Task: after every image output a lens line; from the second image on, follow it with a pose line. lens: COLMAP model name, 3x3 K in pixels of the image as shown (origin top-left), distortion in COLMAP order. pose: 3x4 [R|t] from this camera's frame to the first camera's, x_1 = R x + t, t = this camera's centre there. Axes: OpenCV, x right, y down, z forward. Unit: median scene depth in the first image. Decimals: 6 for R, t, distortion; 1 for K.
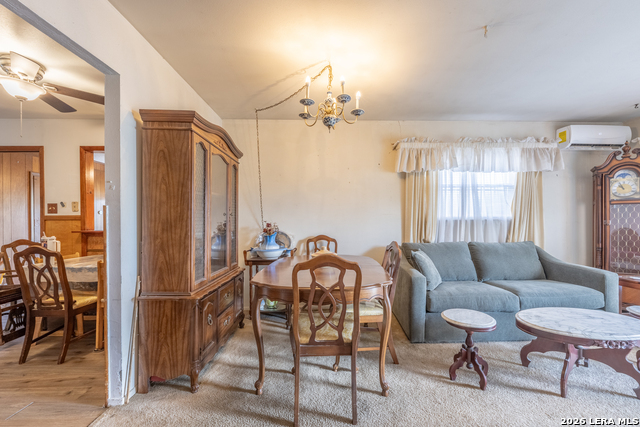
lens RADIAL K [[264.9, 0, 330.0], [0, 264.9, 224.0], [0, 0, 1]] dist [-0.008946, 0.001770]
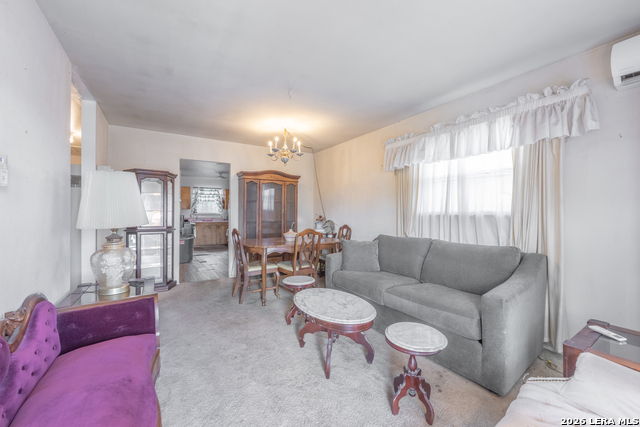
lens RADIAL K [[264.9, 0, 319.9], [0, 264.9, 212.2], [0, 0, 1]] dist [-0.008946, 0.001770]
pose [[0.489696, 0.005669, -0.871875, 1.108887], [-0.016090, 0.999867, -0.002536, -0.017065], [0.871745, 0.015271, 0.489723, 0.211903]]
